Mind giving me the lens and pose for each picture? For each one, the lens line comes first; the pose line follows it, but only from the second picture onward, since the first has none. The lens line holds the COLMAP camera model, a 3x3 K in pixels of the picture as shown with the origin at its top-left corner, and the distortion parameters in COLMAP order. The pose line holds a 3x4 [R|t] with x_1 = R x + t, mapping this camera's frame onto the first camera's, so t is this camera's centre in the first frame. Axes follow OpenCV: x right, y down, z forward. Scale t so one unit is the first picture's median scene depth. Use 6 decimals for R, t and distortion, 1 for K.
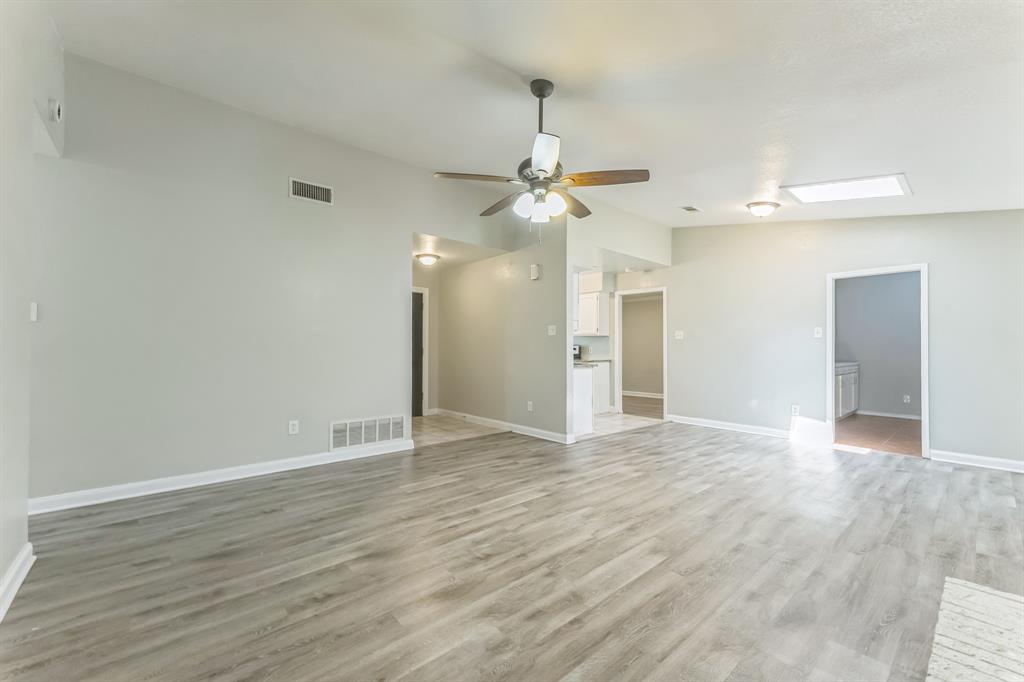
lens RADIAL K [[412.2, 0, 518.3], [0, 412.2, 334.0], [0, 0, 1]] dist [0.000412, 0.000099]
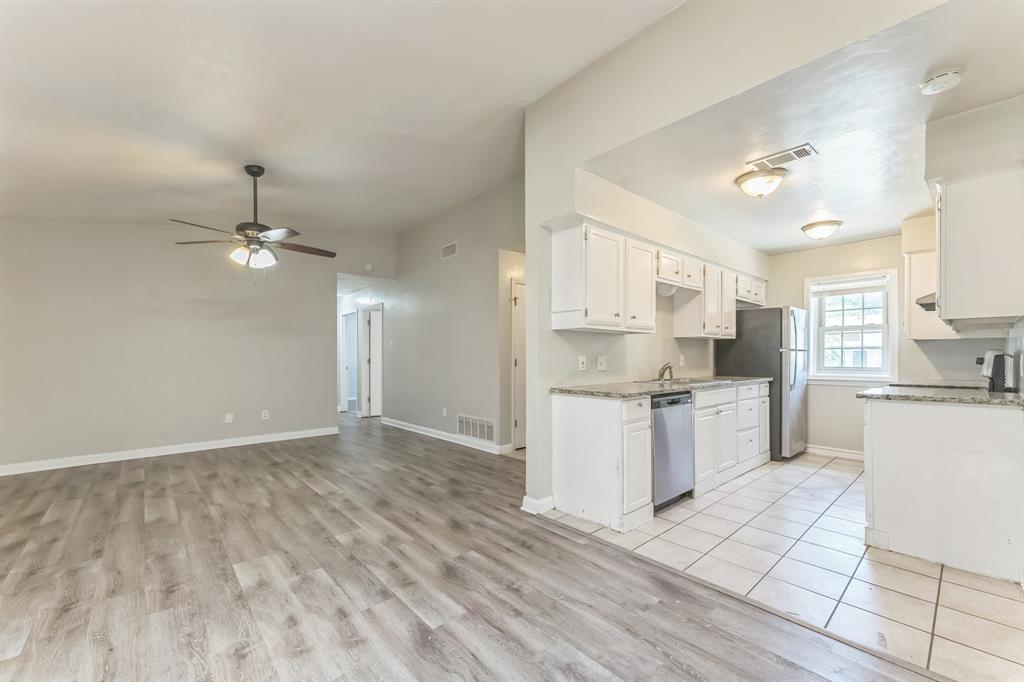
lens RADIAL K [[419.6, 0, 510.8], [0, 419.6, 357.3], [0, 0, 1]] dist [-0.000006, -0.000142]
pose [[0.001749, 0.000111, -0.999998, 1.032193], [0.034324, 0.999411, 0.000171, 0.041792], [0.999409, -0.034325, 0.001745, 1.332646]]
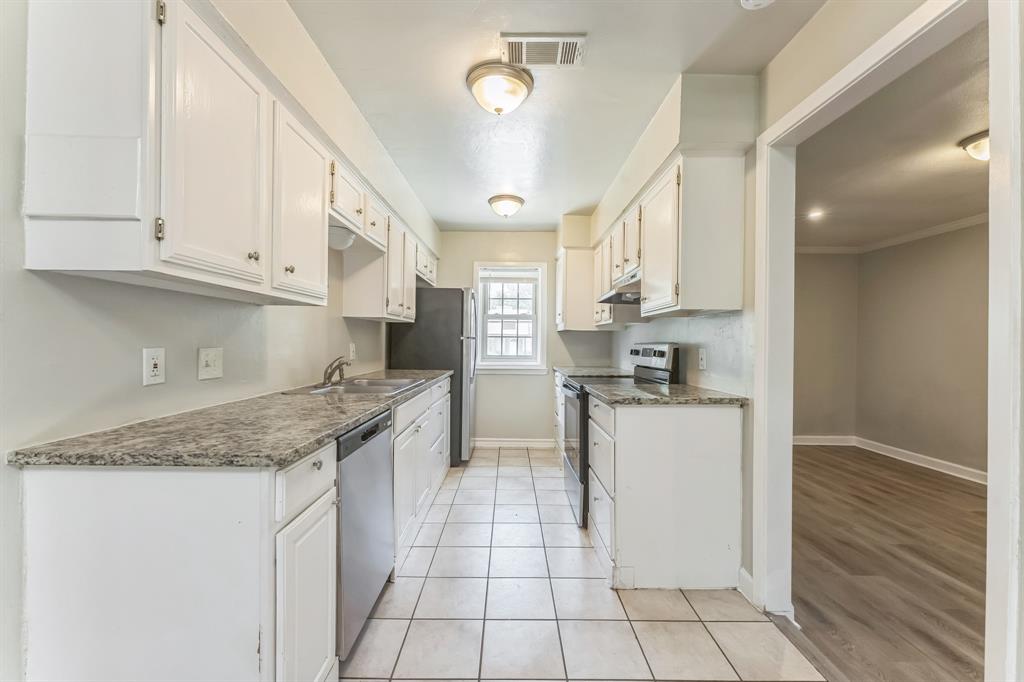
lens RADIAL K [[408.3, 0, 510.0], [0, 408.3, 342.1], [0, 0, 1]] dist [-0.000531, -0.000350]
pose [[0.749551, 0.007106, -0.661909, 0.585203], [0.013396, 0.999575, 0.025901, 0.033435], [0.661811, -0.028281, 0.749137, 1.430938]]
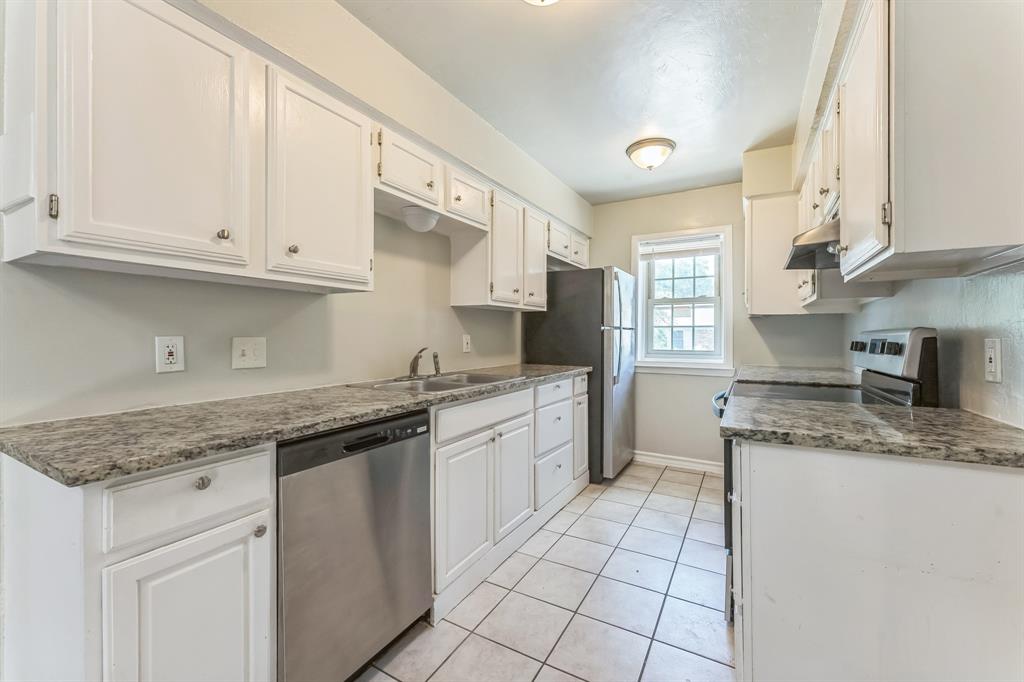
lens RADIAL K [[412.2, 0, 518.3], [0, 412.2, 334.0], [0, 0, 1]] dist [0.000412, 0.000099]
pose [[0.325299, -0.002136, -0.945609, 0.564625], [0.029757, 0.999525, 0.007979, 0.048548], [0.945143, -0.030735, 0.325209, 1.677444]]
